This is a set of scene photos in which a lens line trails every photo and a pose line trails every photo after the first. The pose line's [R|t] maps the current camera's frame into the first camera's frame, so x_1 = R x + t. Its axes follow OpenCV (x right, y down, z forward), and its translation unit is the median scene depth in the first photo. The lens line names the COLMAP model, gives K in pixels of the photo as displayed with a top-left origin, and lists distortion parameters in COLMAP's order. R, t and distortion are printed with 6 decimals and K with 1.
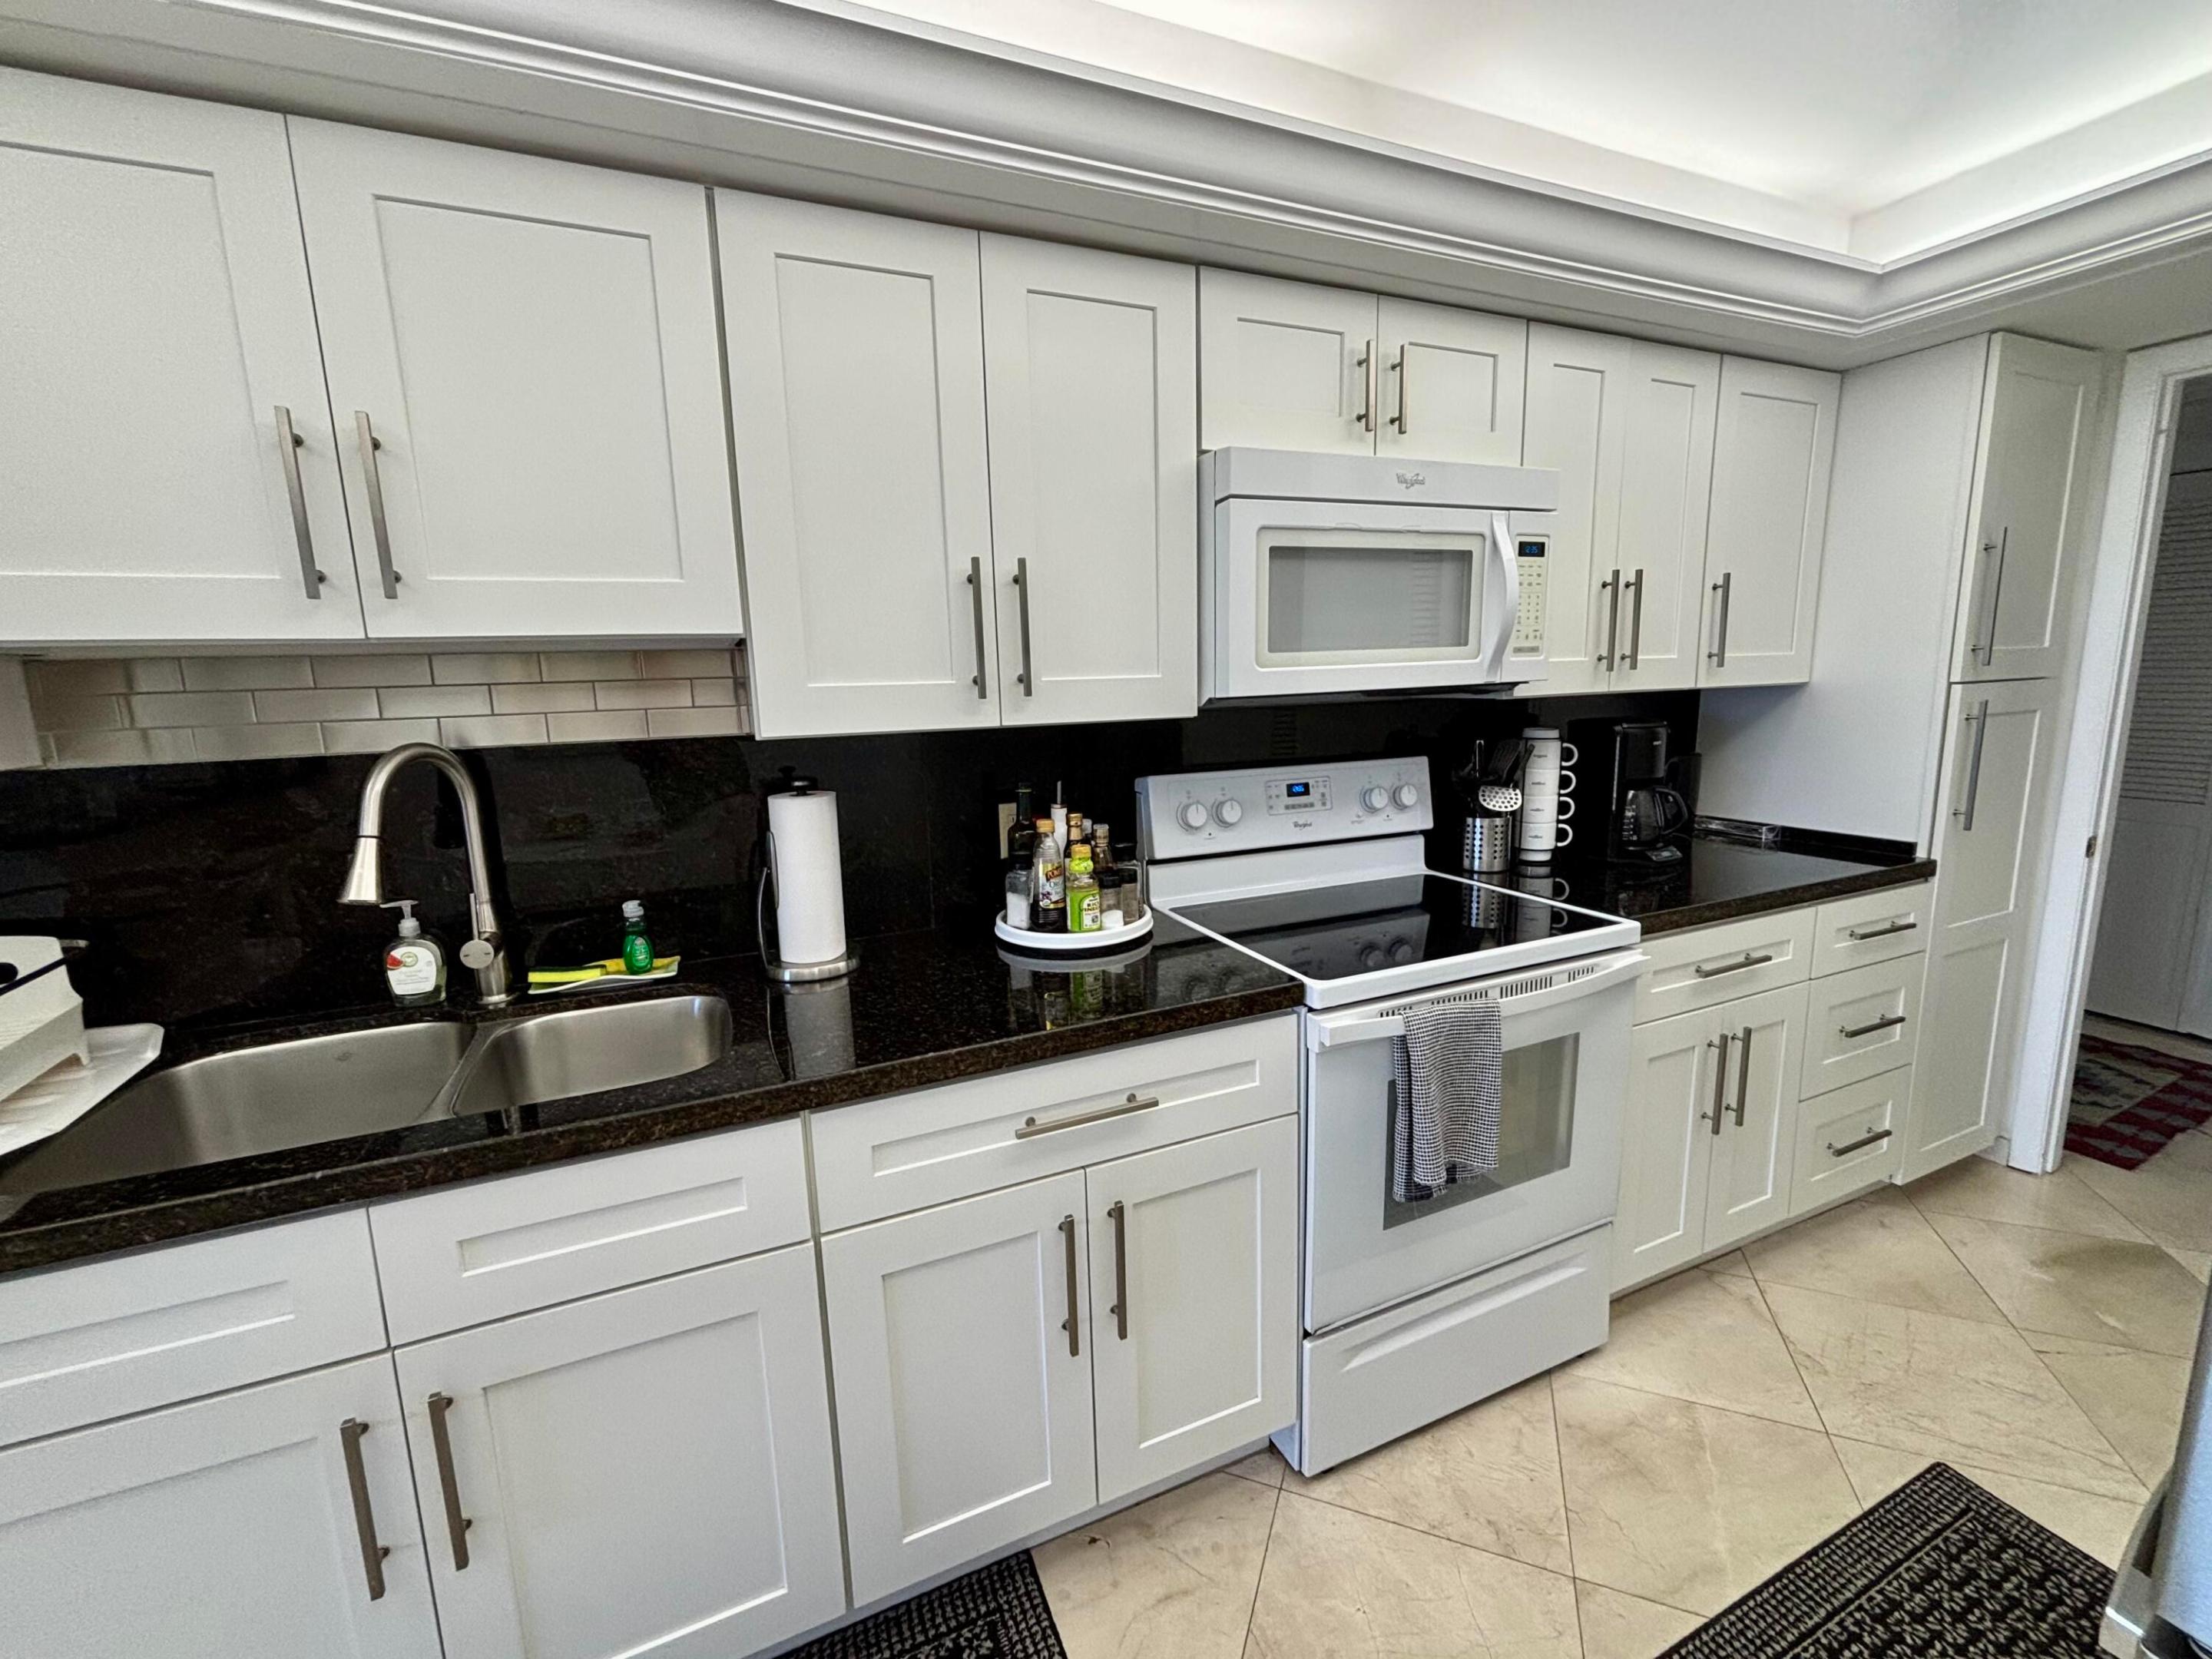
lens RADIAL K [[917.4, 0, 1101.3], [0, 917.4, 830.3], [0, 0, 1]] dist [-0.001038, -0.000266]
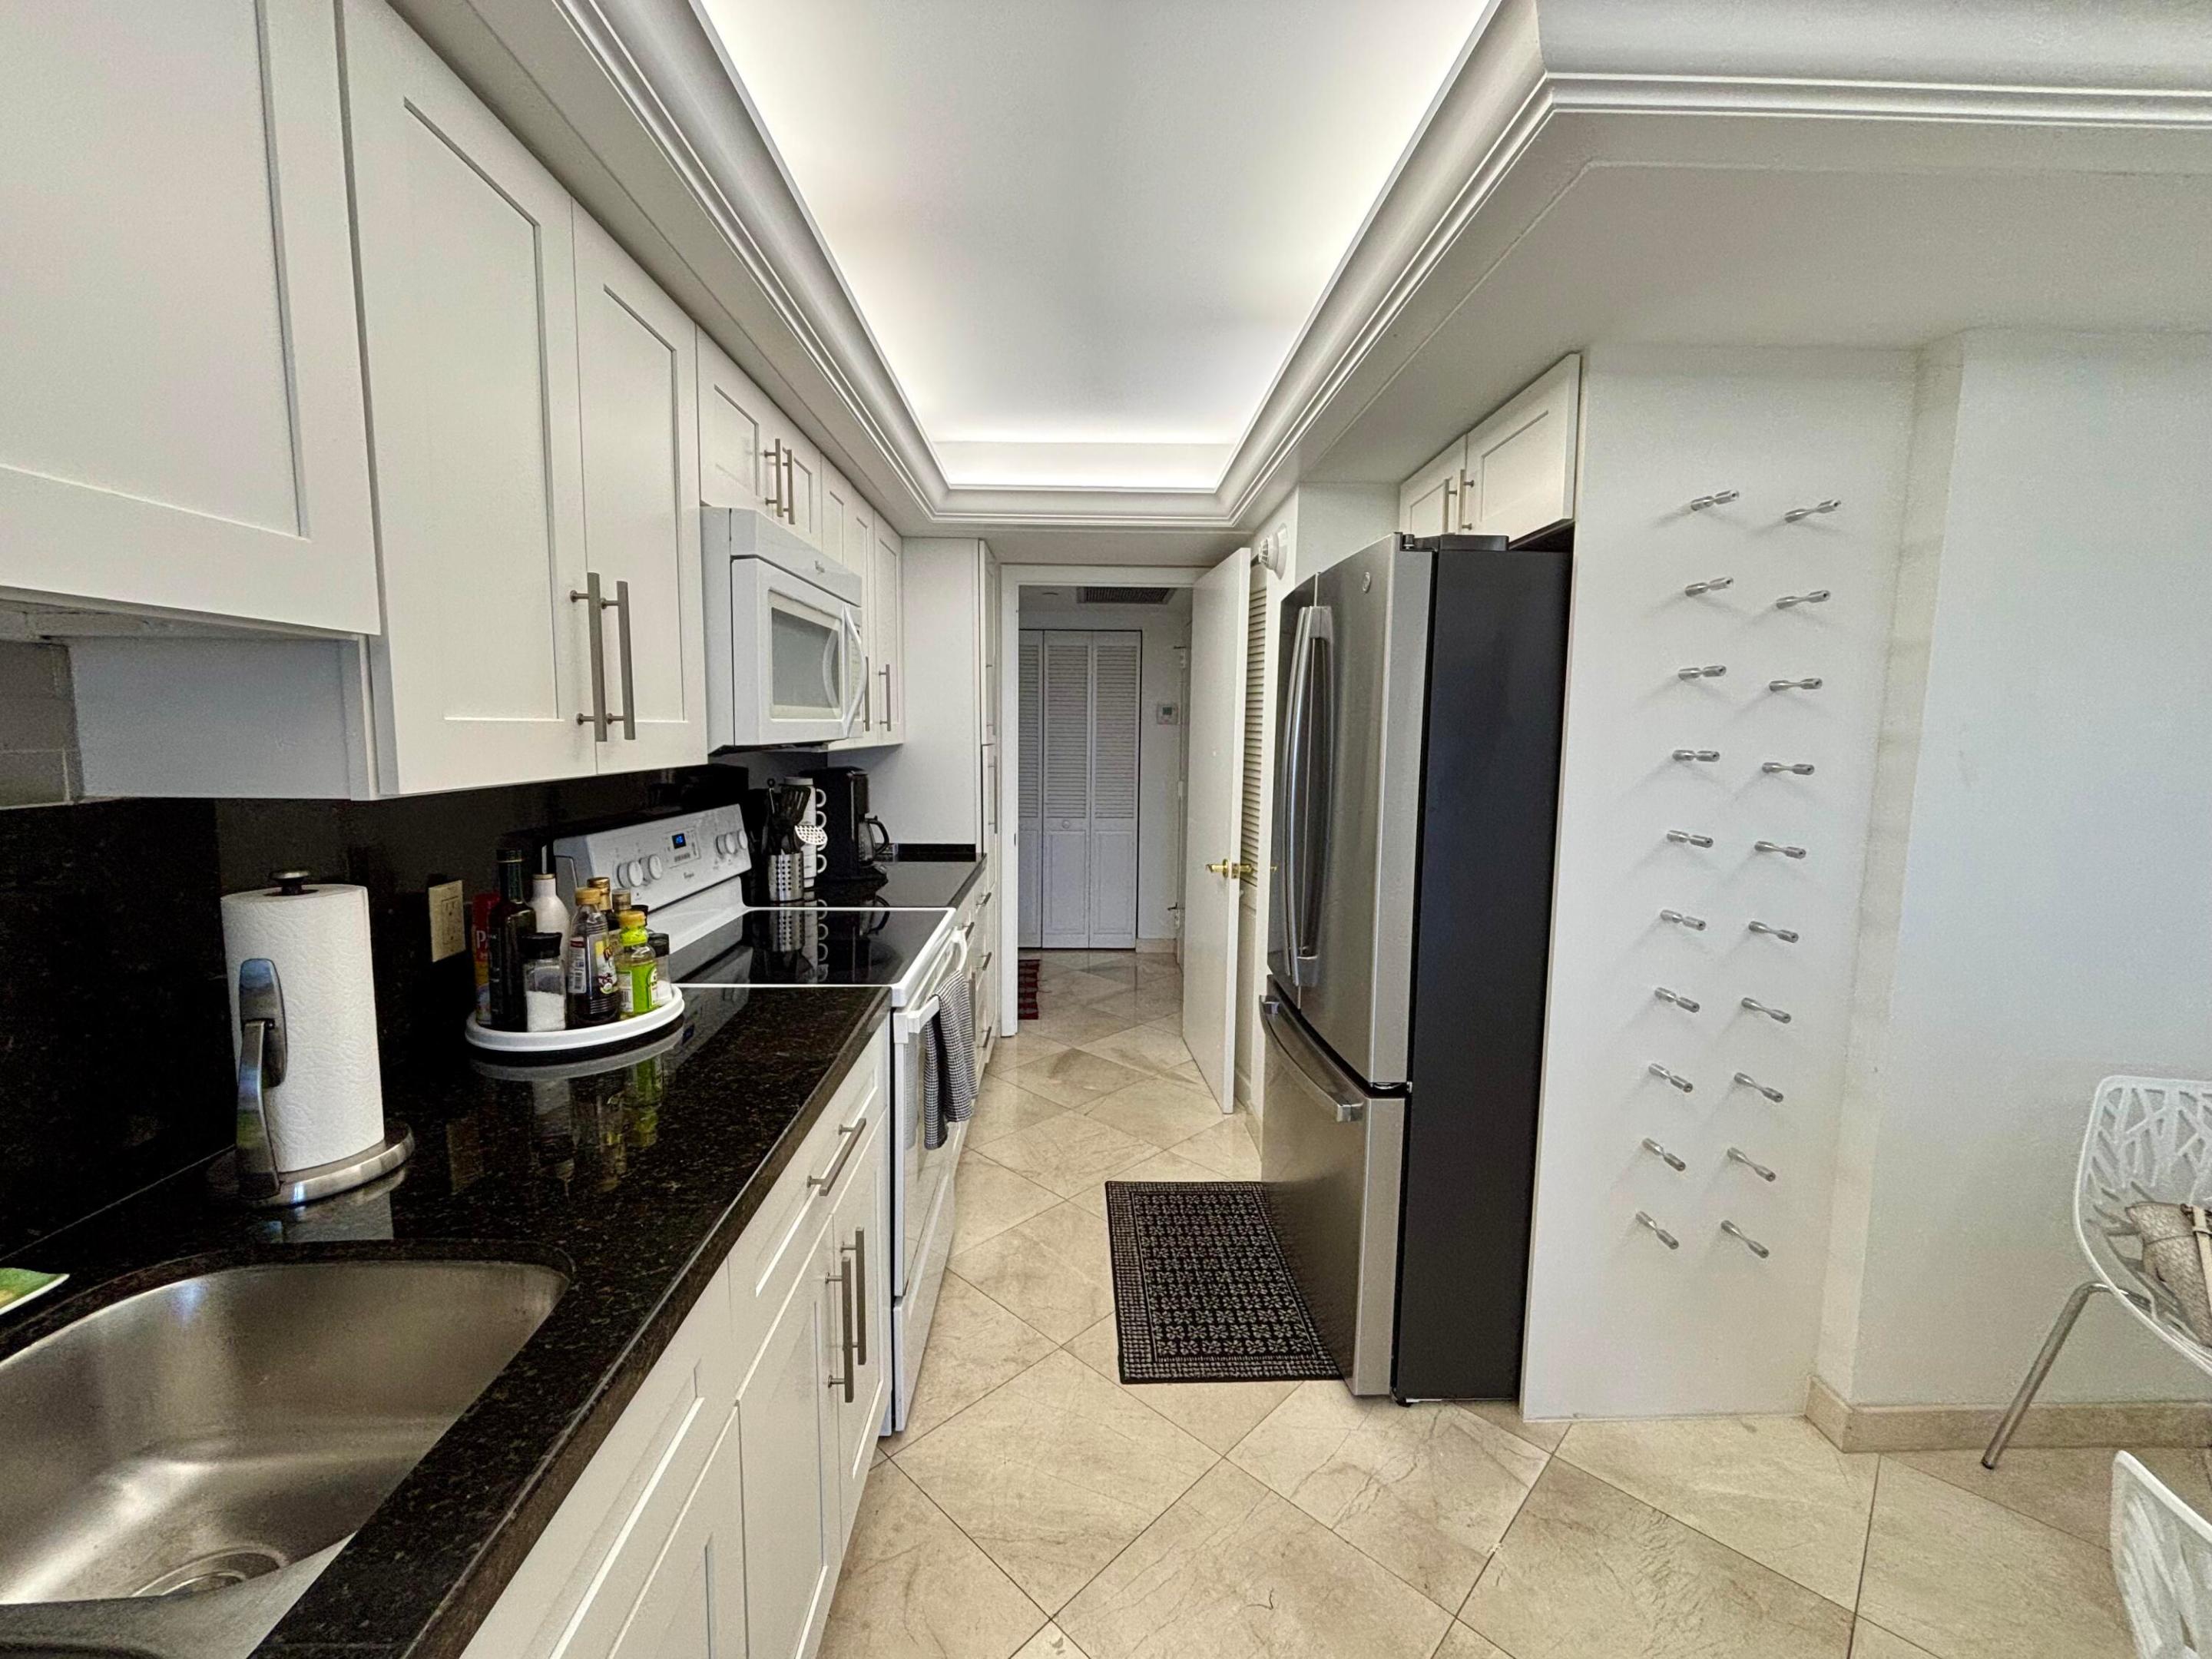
lens RADIAL K [[917.4, 0, 1101.3], [0, 917.4, 830.3], [0, 0, 1]] dist [-0.001038, -0.000266]
pose [[0.379545, -0.071312, 0.922421, -0.692889], [0.134803, 0.990647, 0.021120, -0.020099], [-0.915300, 0.116330, 0.385609, 0.259708]]
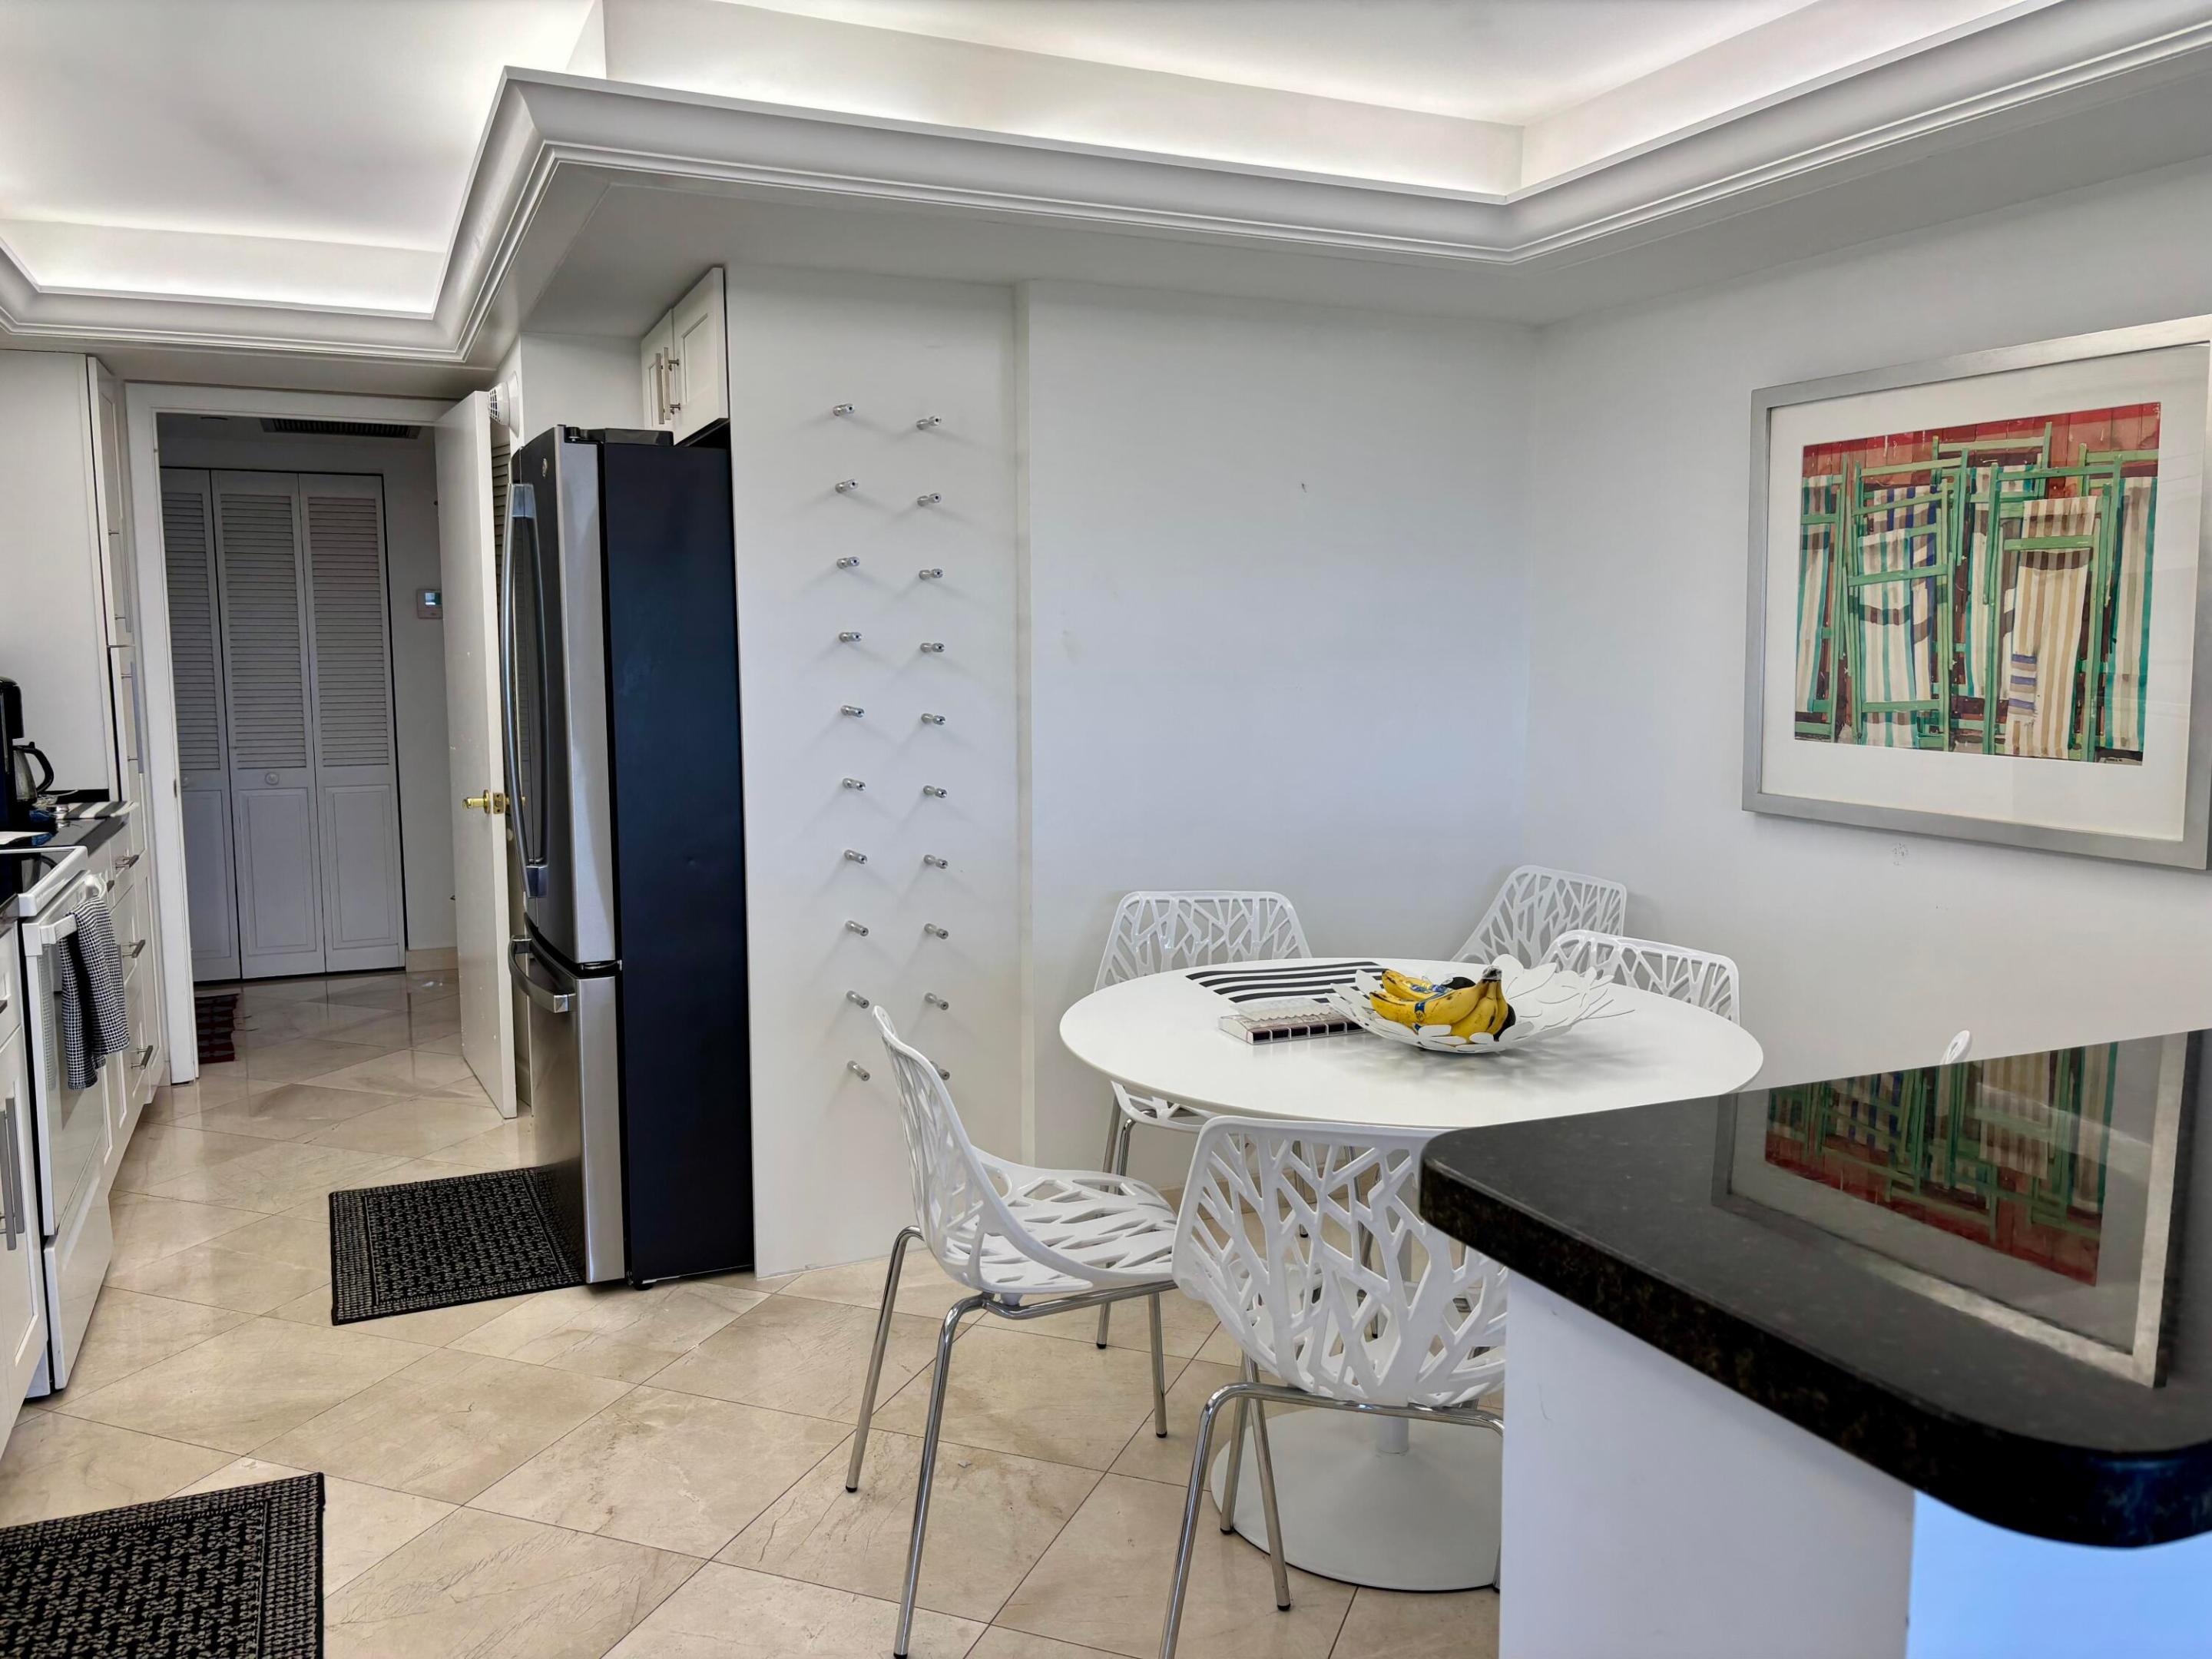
lens RADIAL K [[1681.8, 0, 1117.0], [0, 1681.8, 843.0], [0, 0, 1]] dist [0.050828, -0.060430]
pose [[-0.017153, -0.093878, 0.995436, -1.693314], [0.169347, 0.980926, 0.095427, 0.126995], [-0.985407, 0.170211, -0.000928, -0.280577]]
